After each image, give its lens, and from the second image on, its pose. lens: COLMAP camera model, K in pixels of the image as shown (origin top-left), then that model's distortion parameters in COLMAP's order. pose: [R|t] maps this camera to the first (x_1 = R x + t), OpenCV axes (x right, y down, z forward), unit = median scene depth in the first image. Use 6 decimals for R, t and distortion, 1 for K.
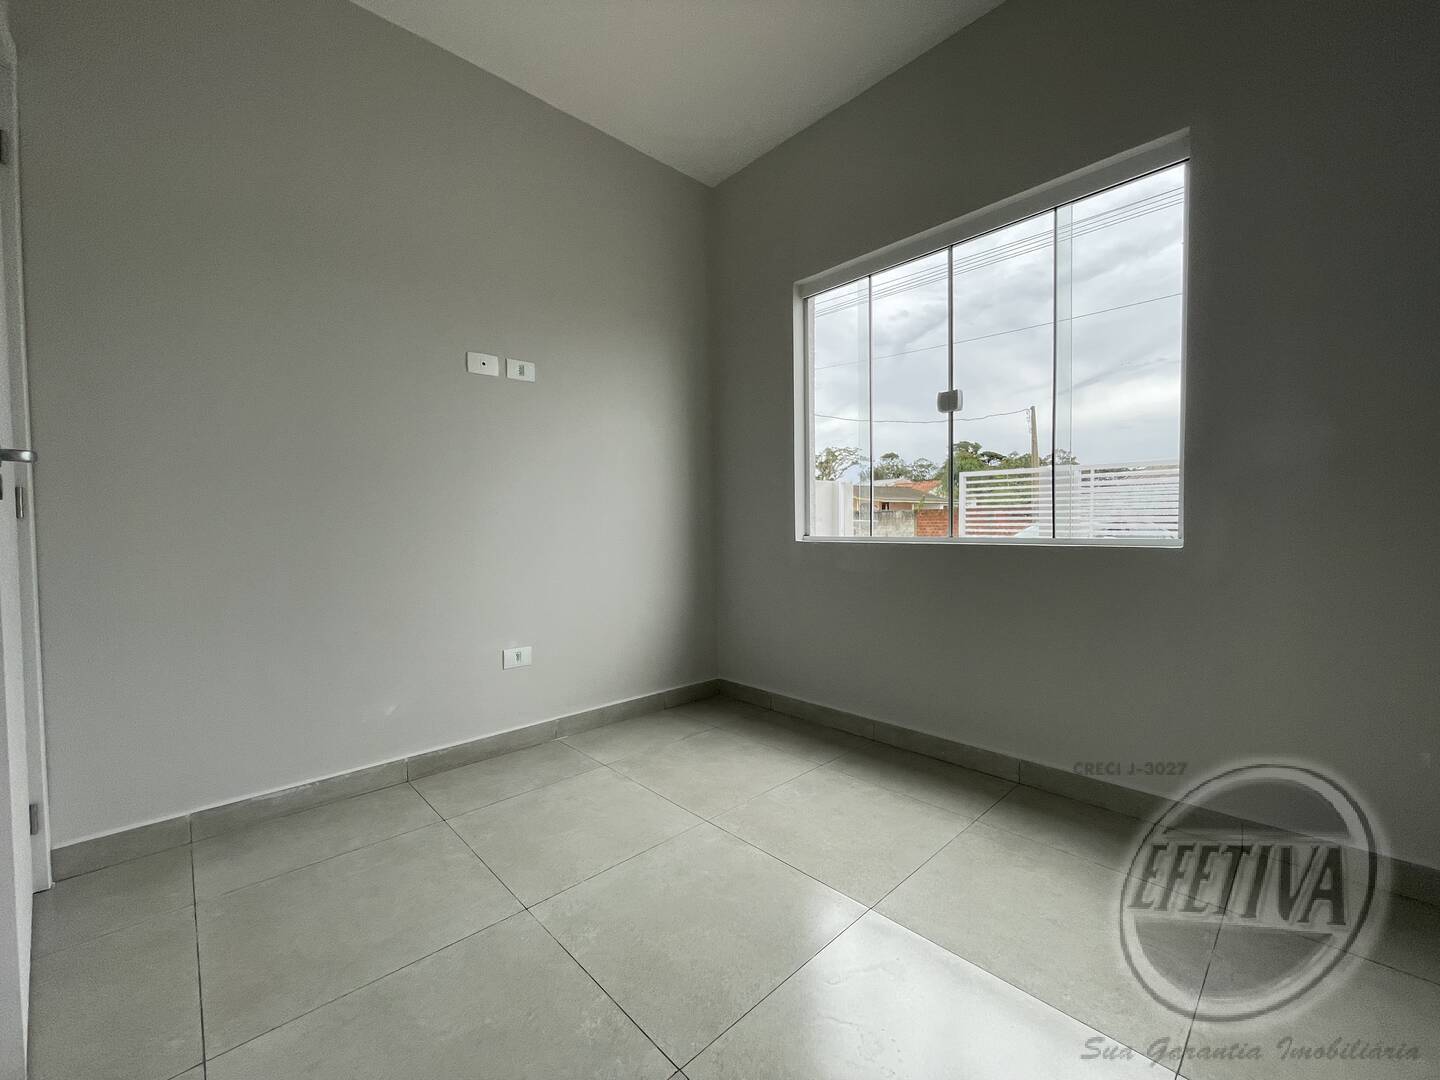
lens RADIAL K [[577.4, 0, 716.8], [0, 577.4, 555.0], [0, 0, 1]] dist [-0.000275, -0.000033]
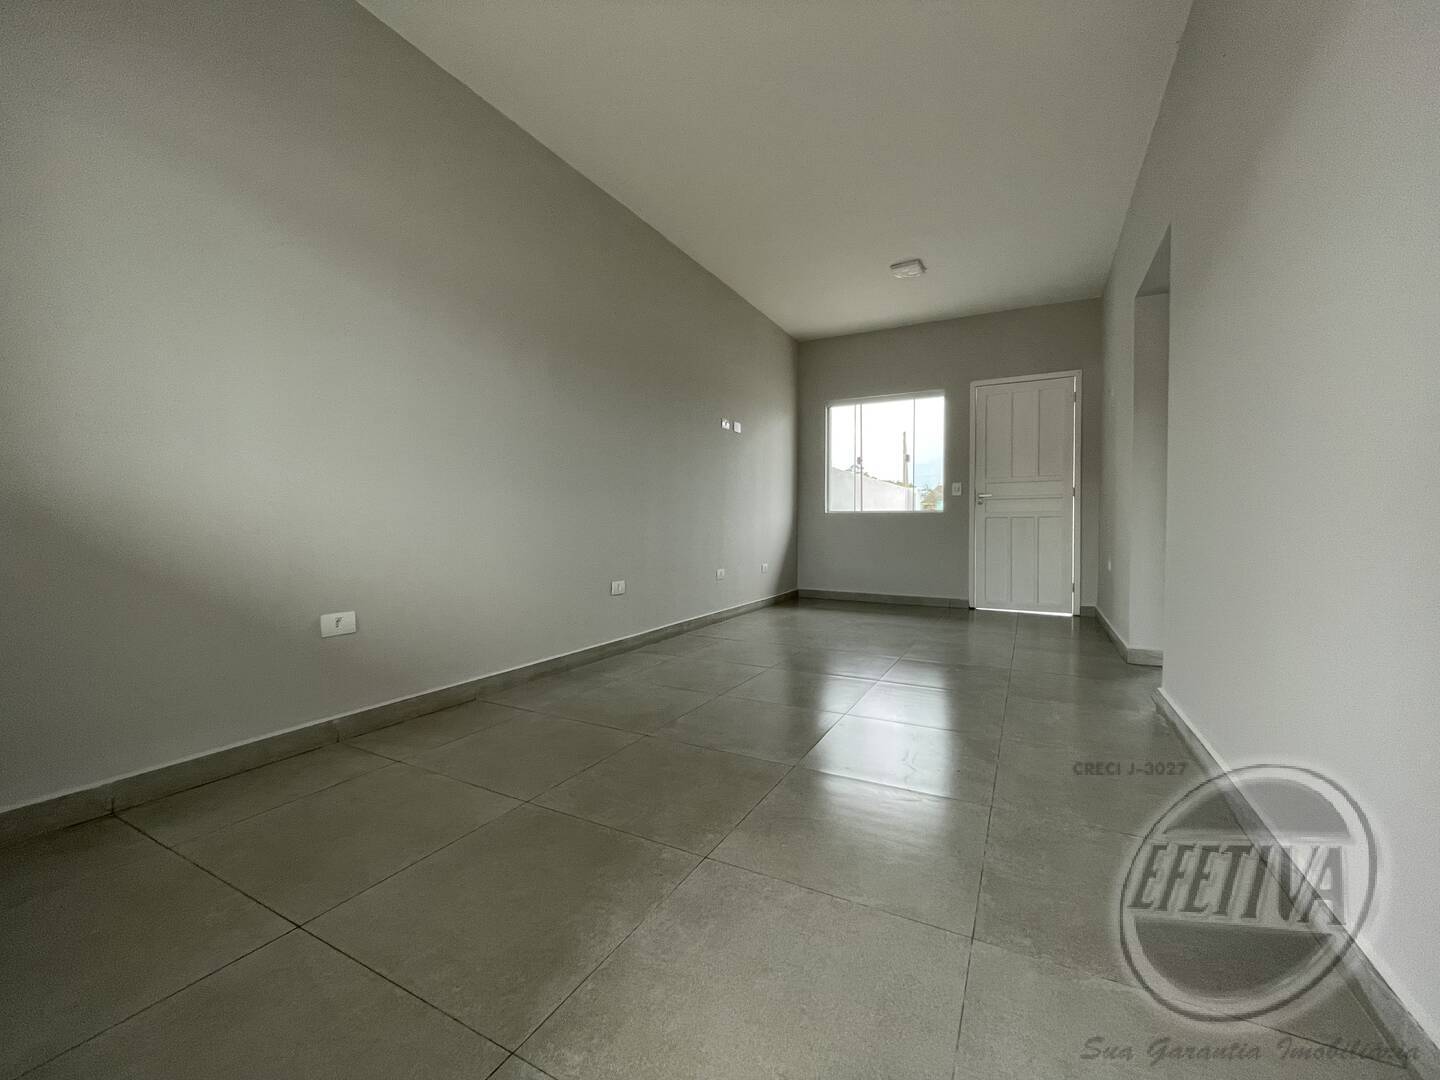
lens RADIAL K [[585.5, 0, 723.5], [0, 585.5, 540.8], [0, 0, 1]] dist [-0.003377, -0.000312]
pose [[0.945244, -0.010150, 0.326206, -0.796490], [-0.000943, 0.999427, 0.033830, 0.006059], [-0.326363, -0.032286, 0.944693, -0.696017]]
